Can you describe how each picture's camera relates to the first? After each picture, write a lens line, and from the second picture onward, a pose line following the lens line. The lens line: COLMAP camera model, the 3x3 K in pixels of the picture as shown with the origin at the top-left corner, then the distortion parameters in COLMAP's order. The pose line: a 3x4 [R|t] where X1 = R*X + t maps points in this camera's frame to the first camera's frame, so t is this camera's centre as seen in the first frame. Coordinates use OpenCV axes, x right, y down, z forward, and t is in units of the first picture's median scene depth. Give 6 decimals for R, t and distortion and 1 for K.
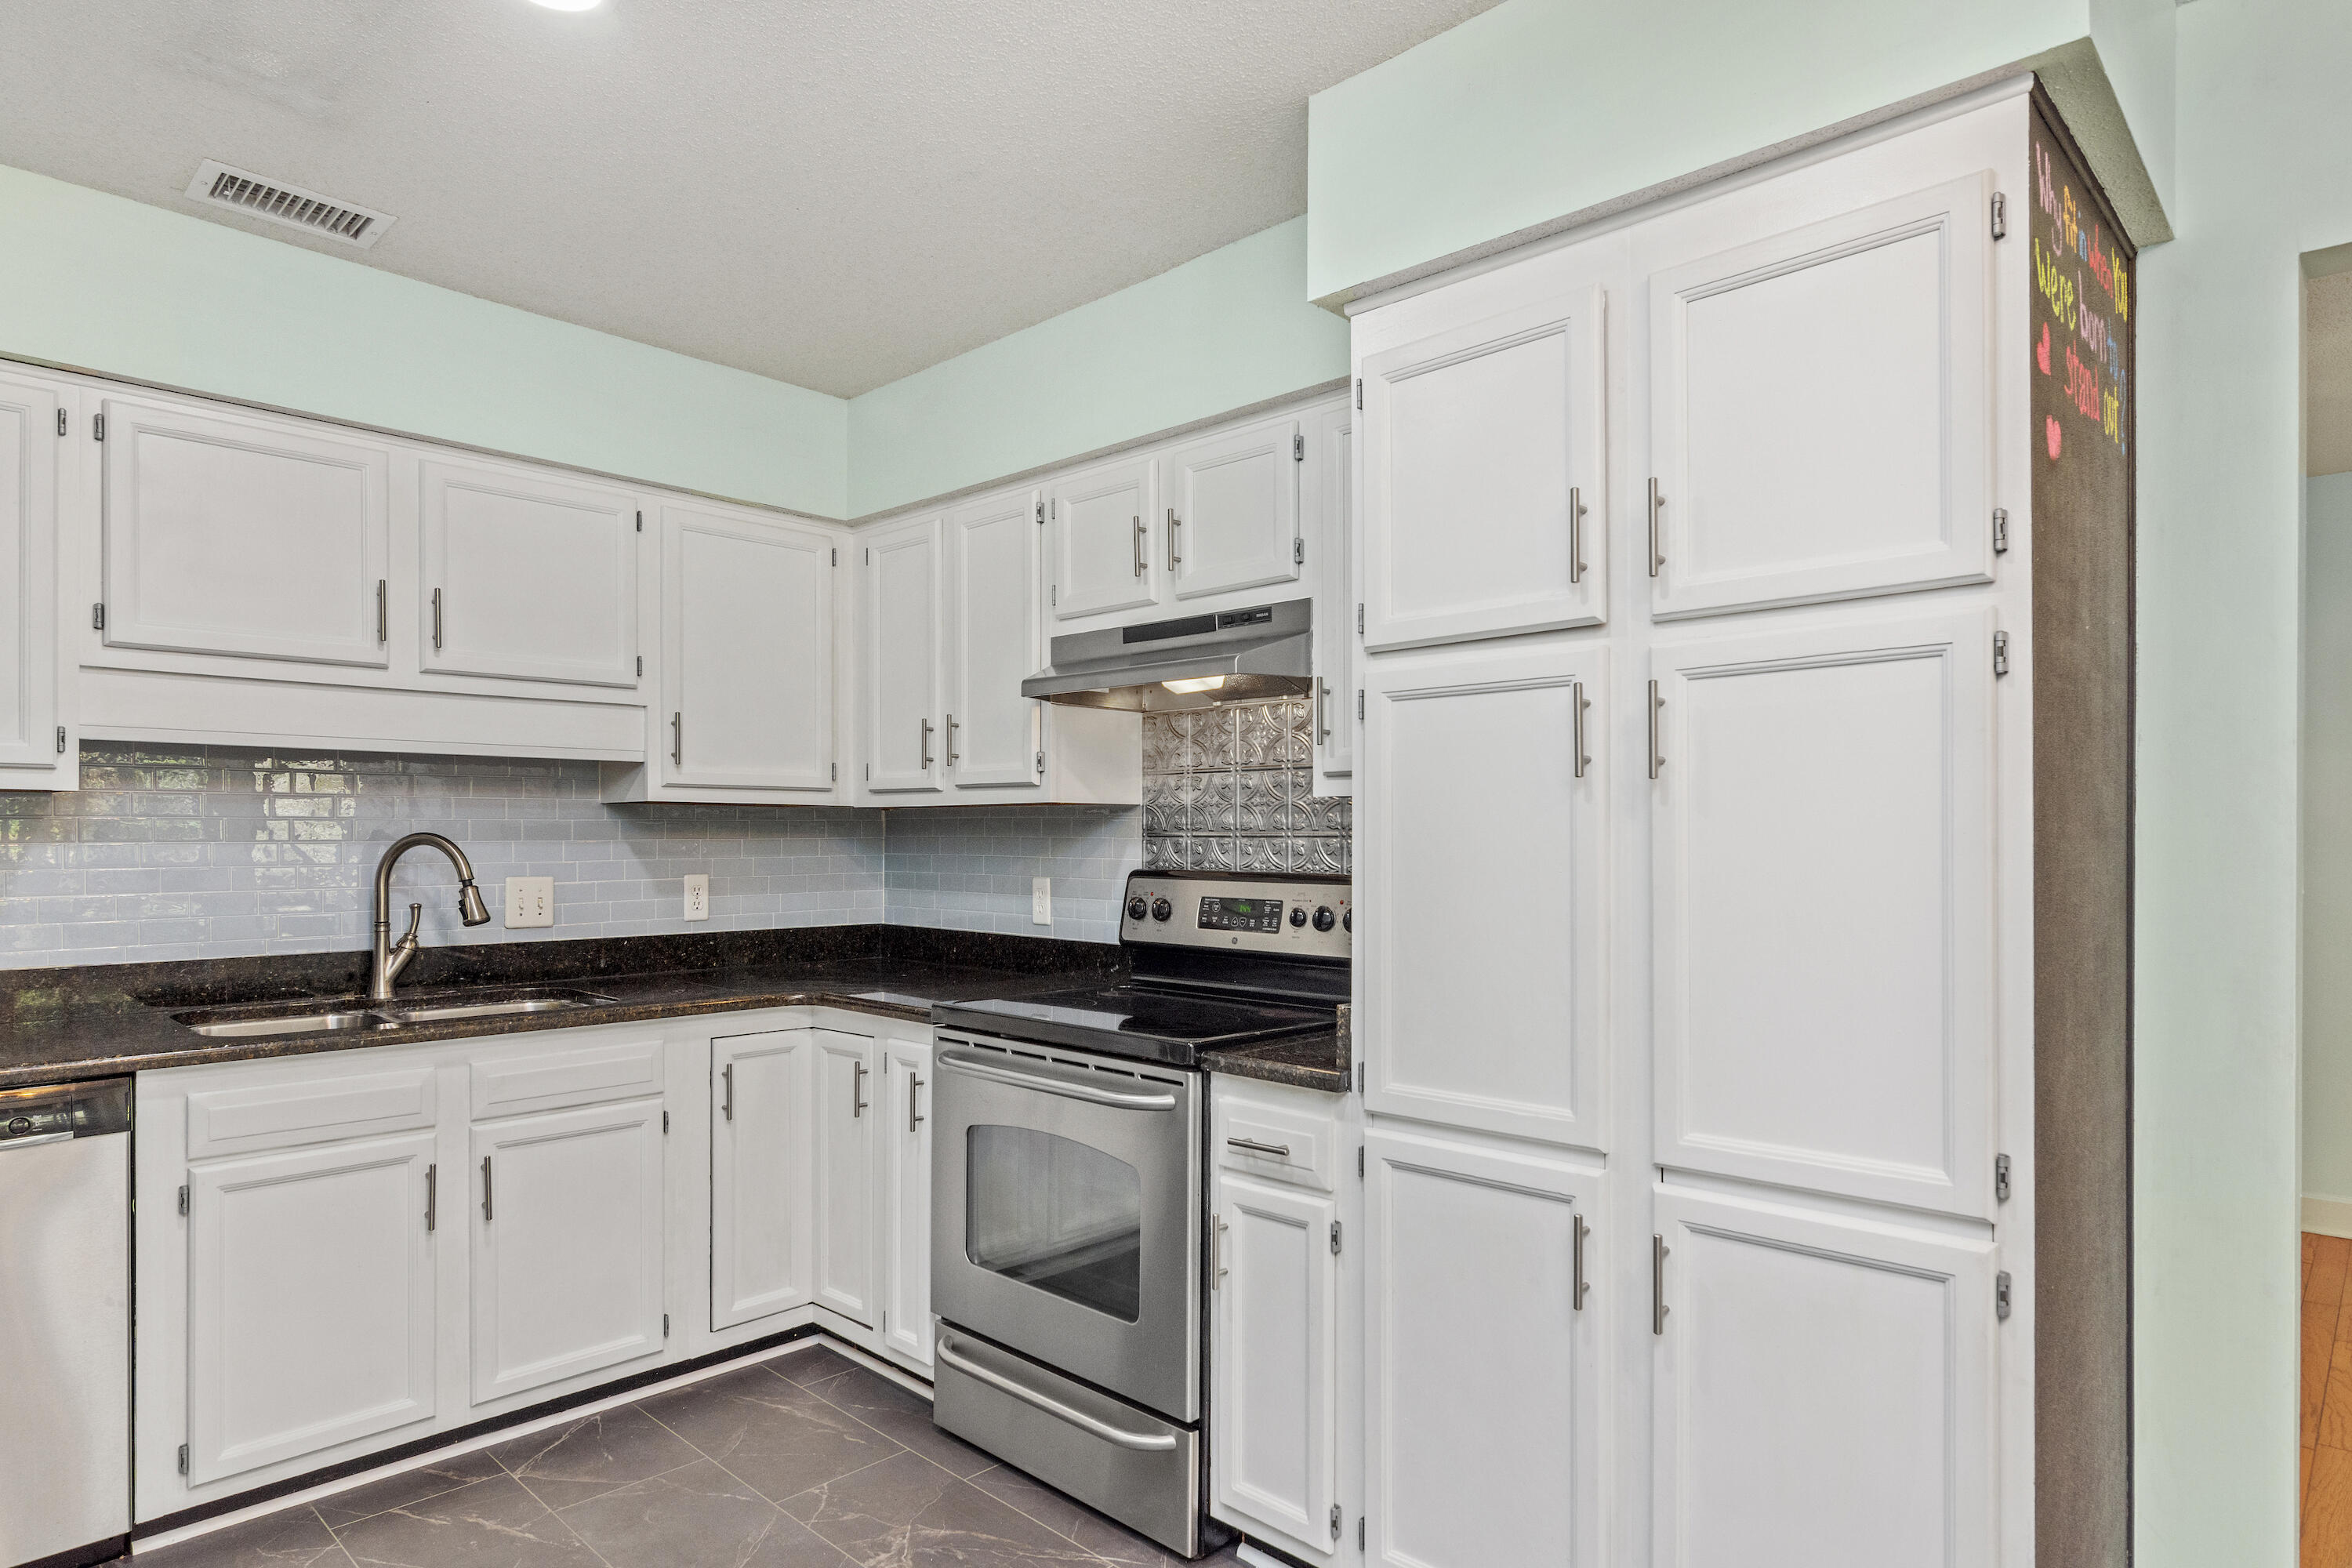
lens RADIAL K [[1298.8, 0, 1167.7], [0, 1298.8, 835.9], [0, 0, 1]] dist [-0.004792, 0.001428]
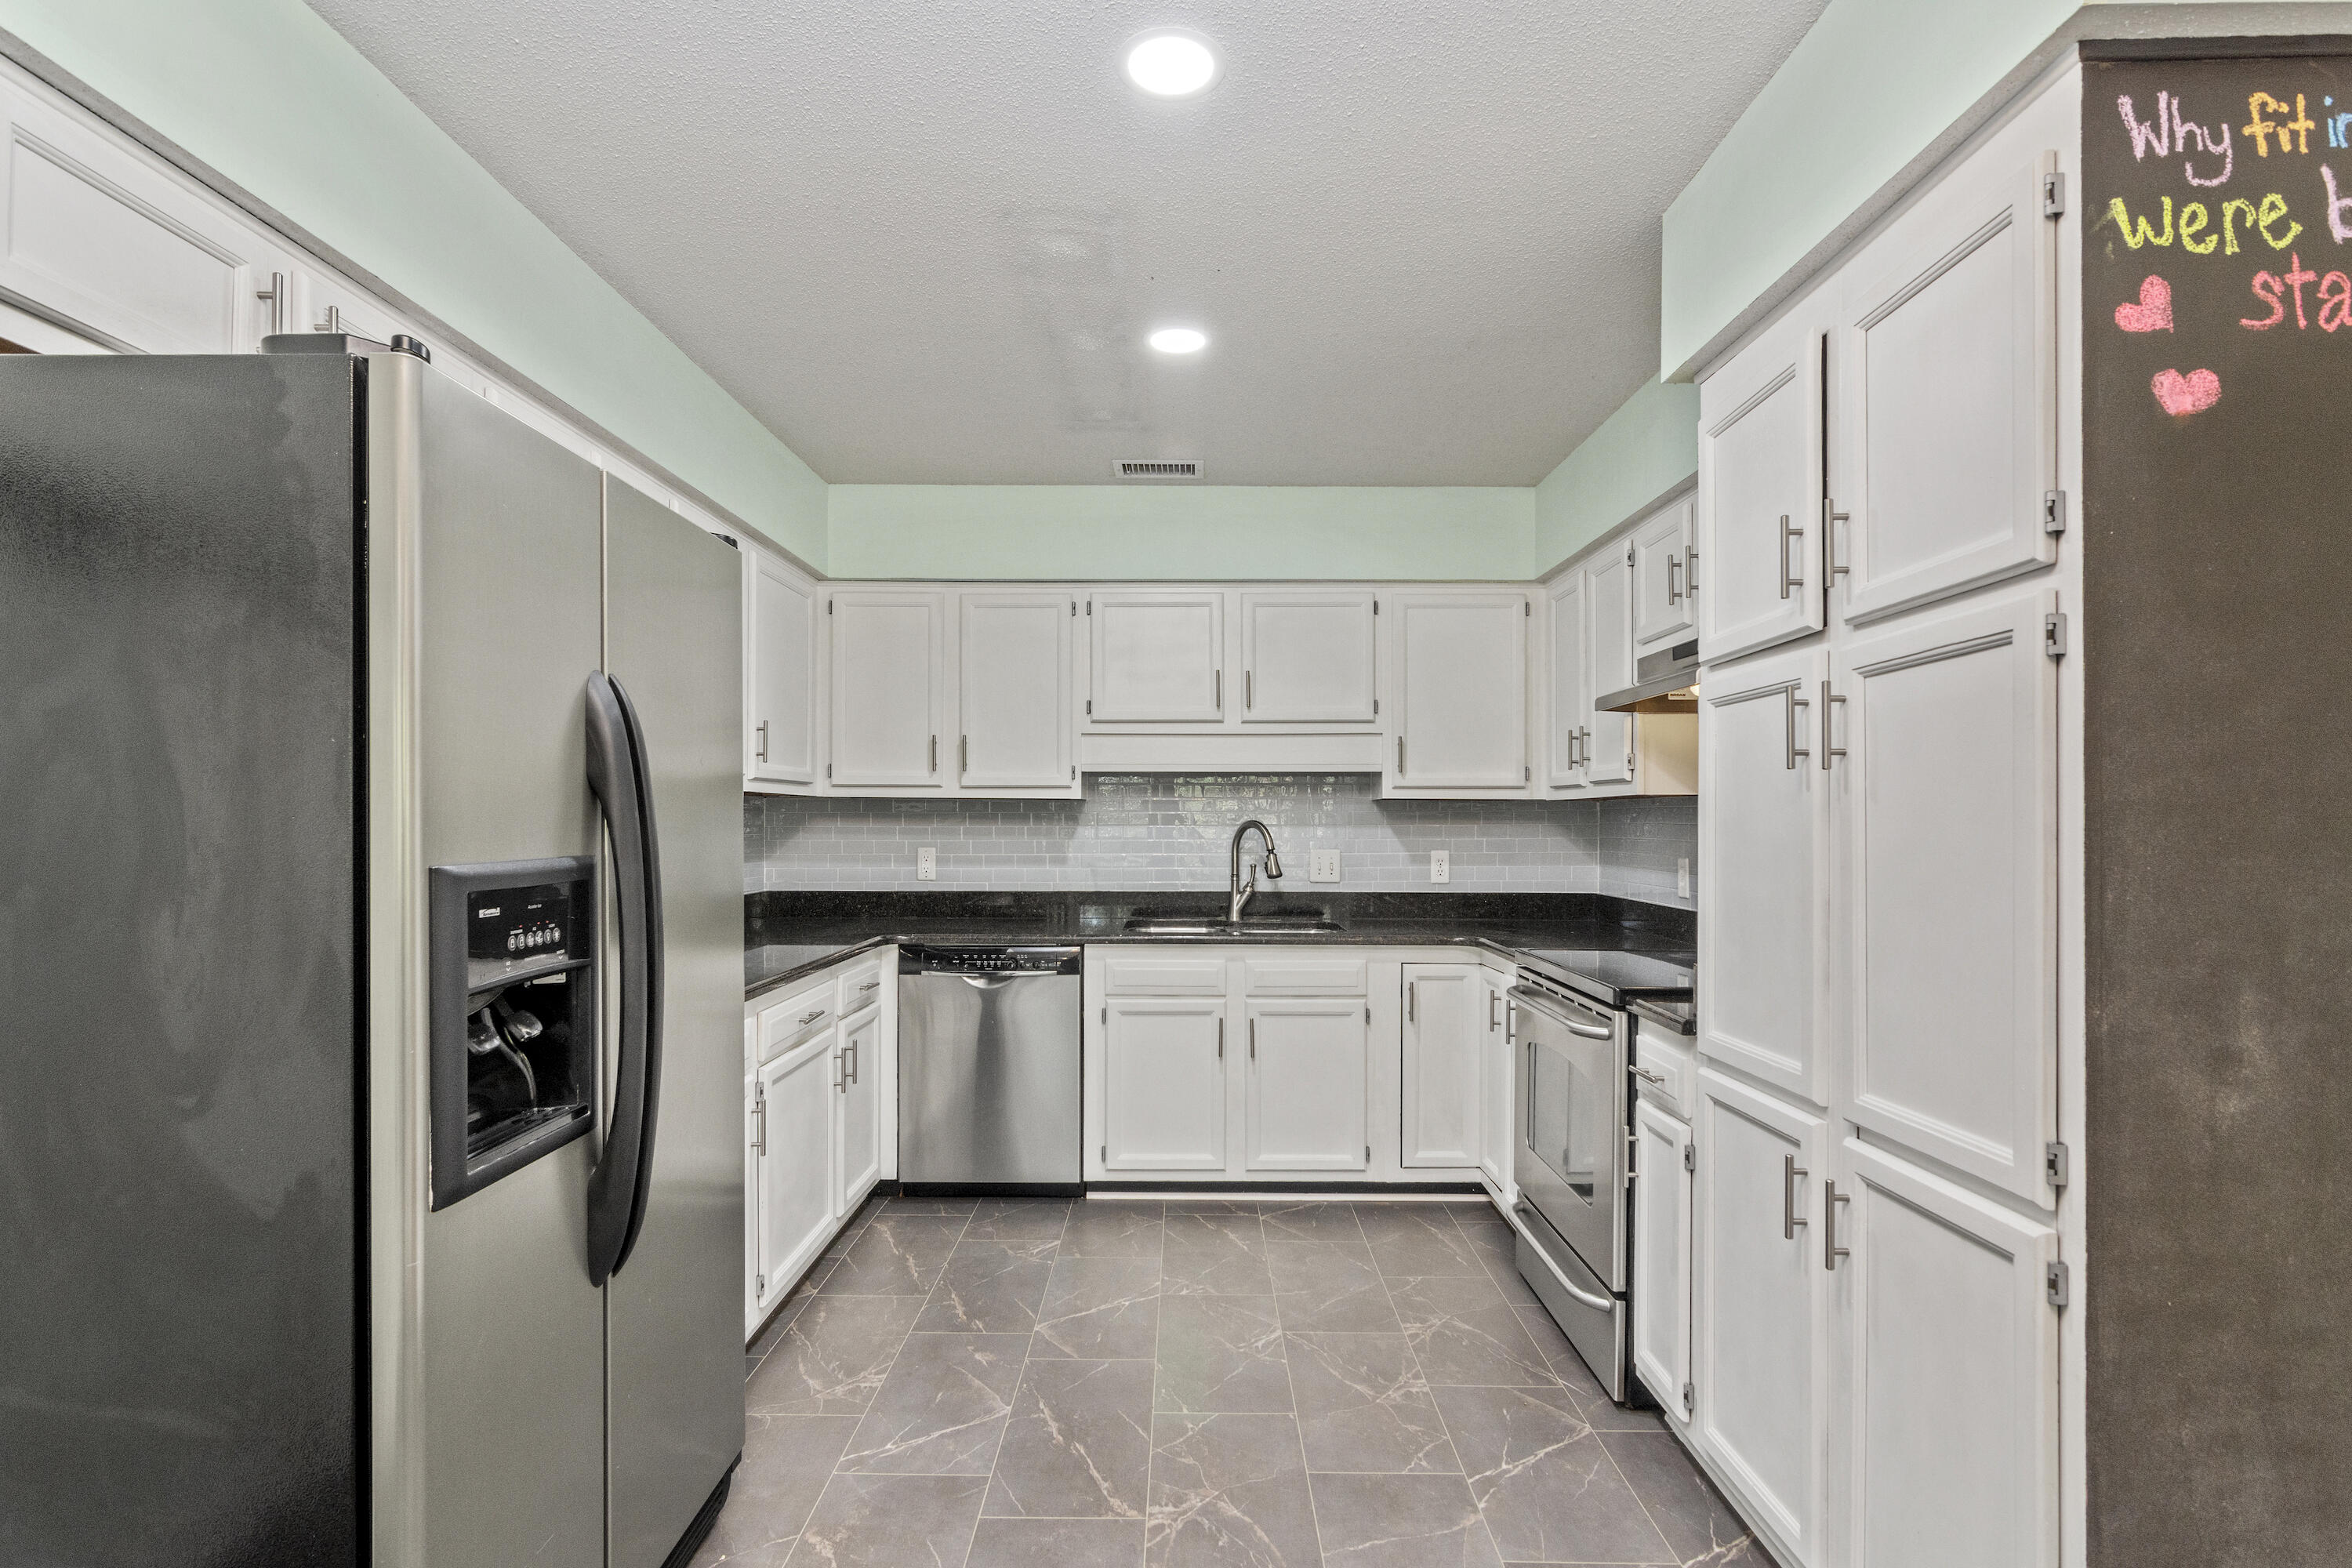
lens RADIAL K [[1120.4, 0, 1186.4], [0, 1120.4, 818.6], [0, 0, 1]] dist [0.000720, -0.000658]
pose [[0.695516, -0.002404, -0.718507, 0.381952], [-0.000547, 0.999992, -0.003875, 0.000887], [0.718511, 0.003088, 0.695509, -0.035866]]
